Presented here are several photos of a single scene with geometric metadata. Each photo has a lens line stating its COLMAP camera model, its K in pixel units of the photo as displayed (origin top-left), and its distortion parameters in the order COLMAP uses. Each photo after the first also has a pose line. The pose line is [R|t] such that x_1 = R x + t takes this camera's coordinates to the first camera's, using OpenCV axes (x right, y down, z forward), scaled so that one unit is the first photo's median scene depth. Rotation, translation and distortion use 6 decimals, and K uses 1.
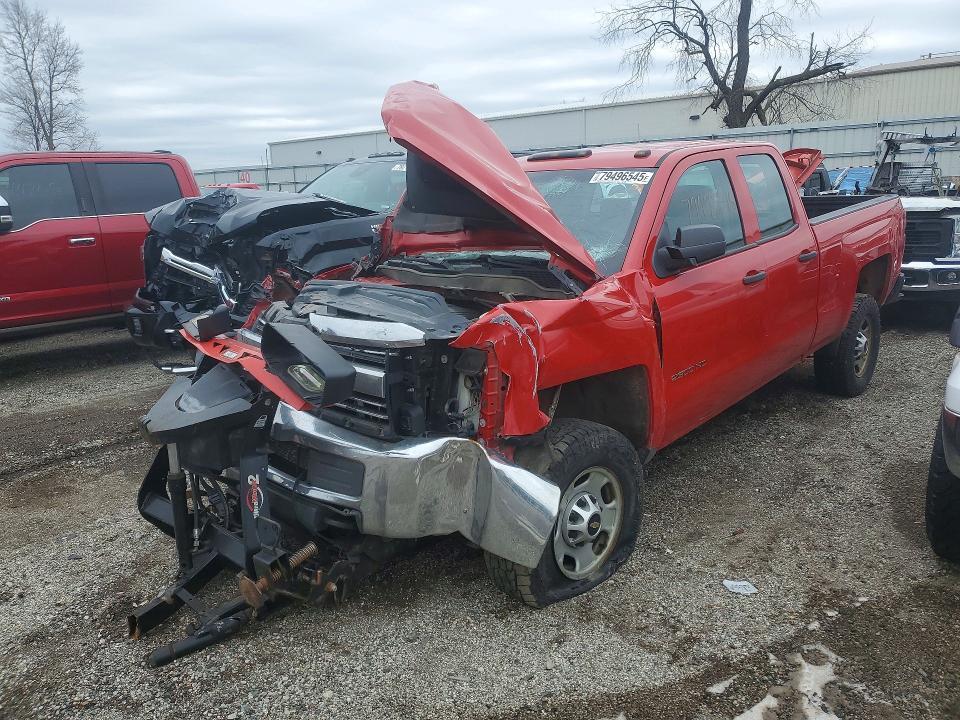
lens RADIAL K [[804.1, 0, 471.7], [0, 804.1, 361.0], [0, 0, 1]] dist [0.010740, 0.014365]
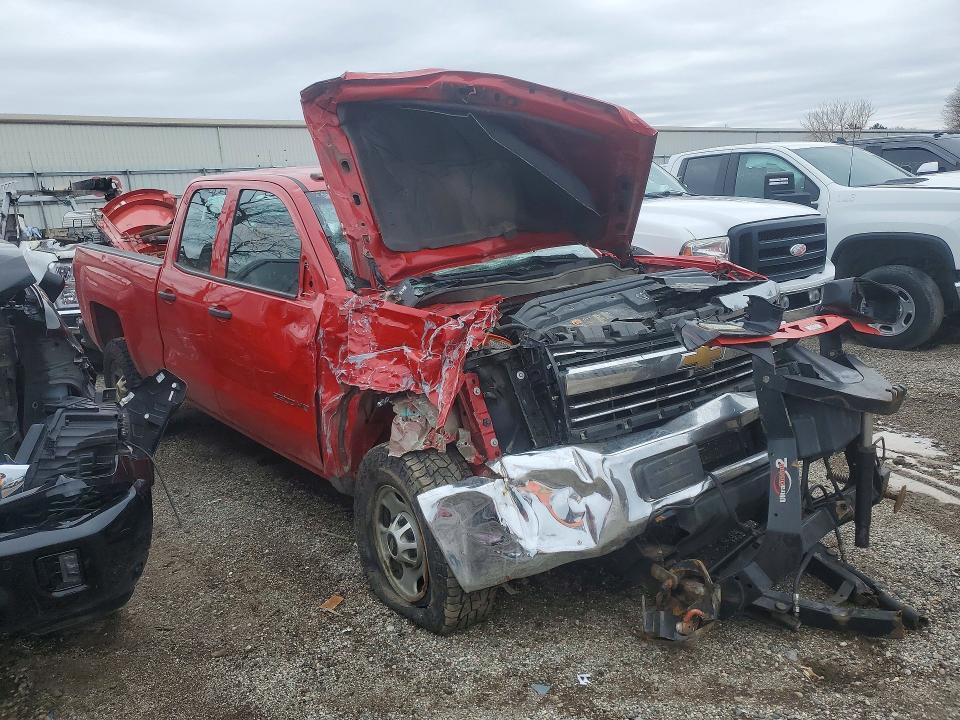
lens RADIAL K [[804.1, 0, 482.6], [0, 804.1, 357.1], [0, 0, 1]] dist [0.010740, 0.014365]
pose [[0.009079, -0.164389, 0.986354, -0.231632], [0.275033, 0.948761, 0.155592, -0.043066], [-0.961392, 0.269867, 0.053826, 0.239184]]
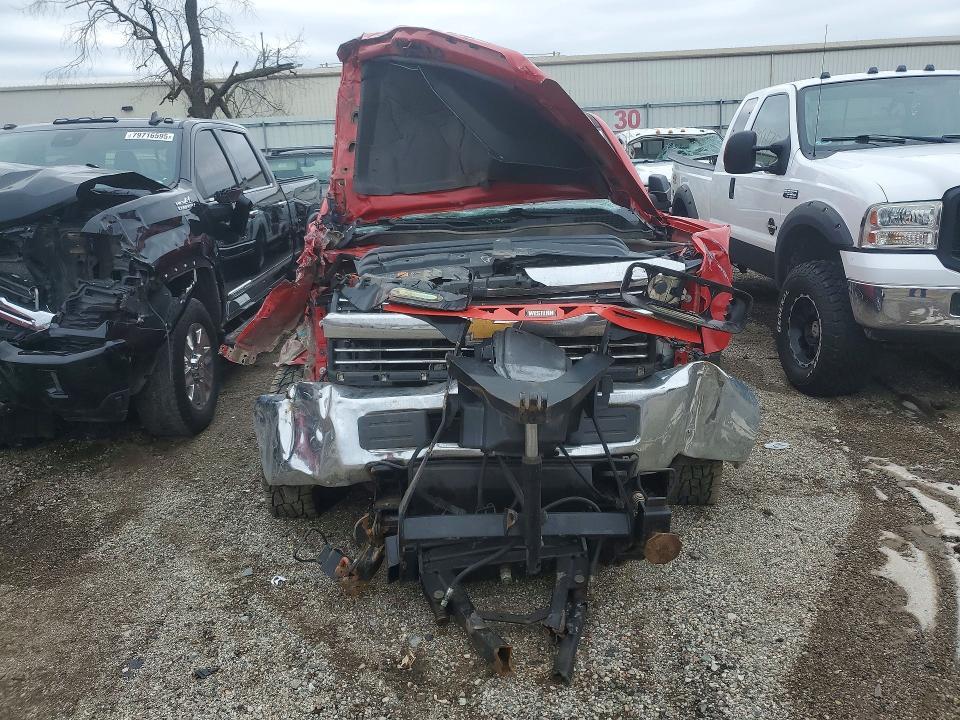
lens RADIAL K [[804.1, 0, 484.3], [0, 804.1, 359.6], [0, 0, 1]] dist [0.010740, 0.014365]
pose [[0.698397, -0.170469, 0.695113, -0.169424], [0.174500, 0.982468, 0.065616, -0.004560], [-0.694112, 0.075471, 0.715900, 0.074286]]
